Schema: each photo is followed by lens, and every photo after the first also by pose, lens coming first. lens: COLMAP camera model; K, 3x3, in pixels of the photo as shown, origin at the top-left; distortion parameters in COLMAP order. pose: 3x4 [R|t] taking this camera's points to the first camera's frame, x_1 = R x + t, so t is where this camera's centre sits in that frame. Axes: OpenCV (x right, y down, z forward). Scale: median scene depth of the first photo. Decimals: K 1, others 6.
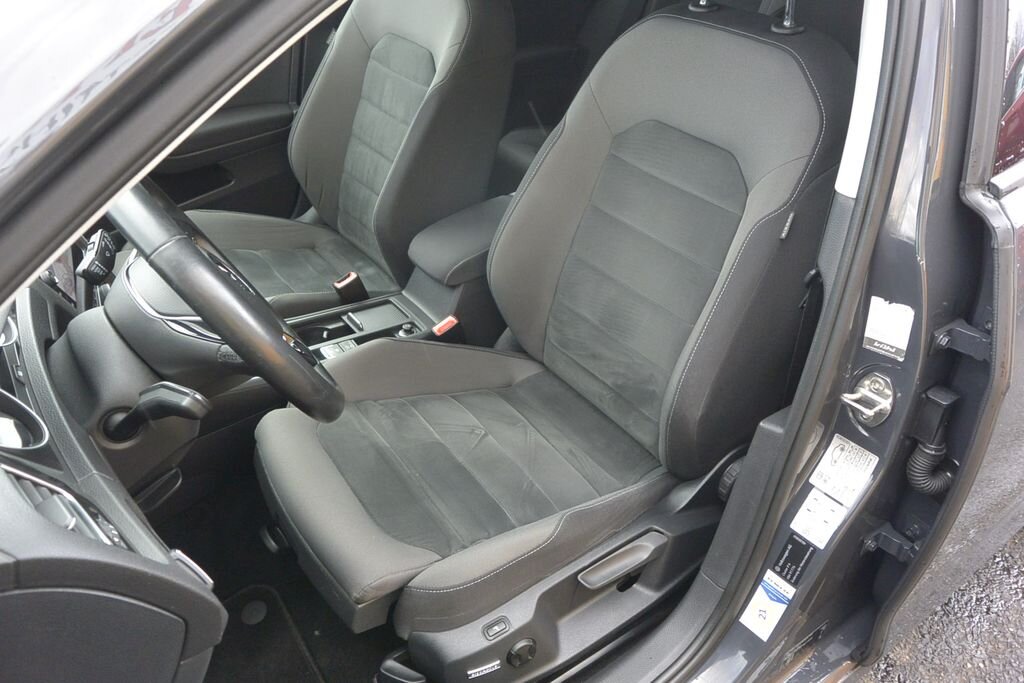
lens RADIAL K [[791.3, 0, 509.3], [0, 791.3, 342.2], [0, 0, 1]] dist [-0.000749, 0.016443]
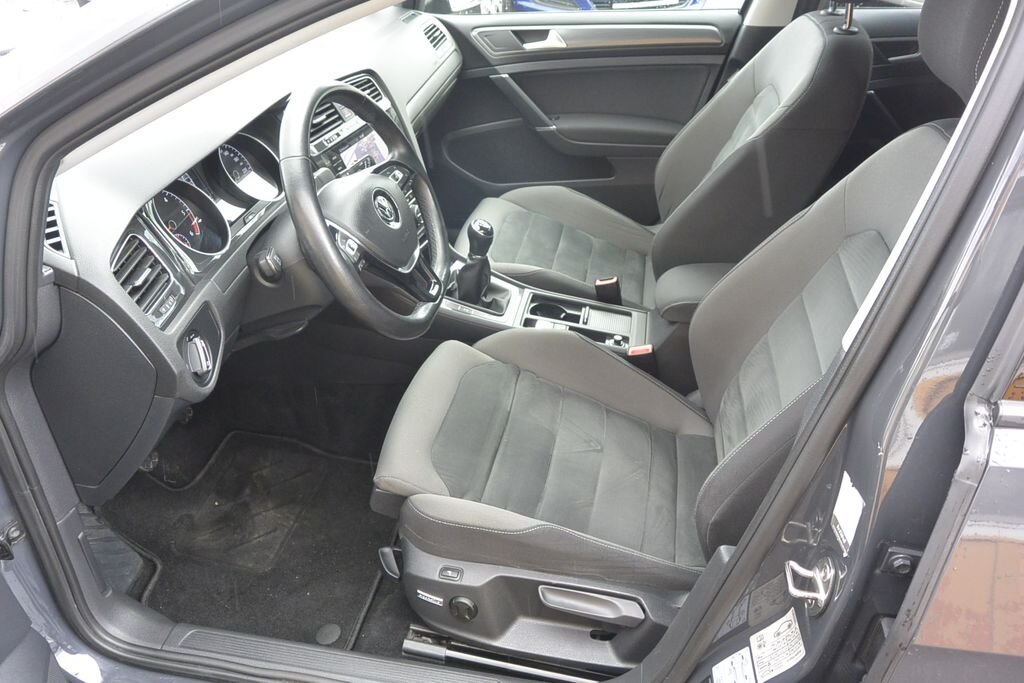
lens RADIAL K [[791.3, 0, 509.3], [0, 791.3, 342.2], [0, 0, 1]] dist [-0.000749, 0.016443]
pose [[0.703183, 0.420100, -0.573628, 0.496120], [-0.436566, 0.891898, 0.118023, -0.098488], [0.561199, 0.167435, 0.810568, 0.050780]]
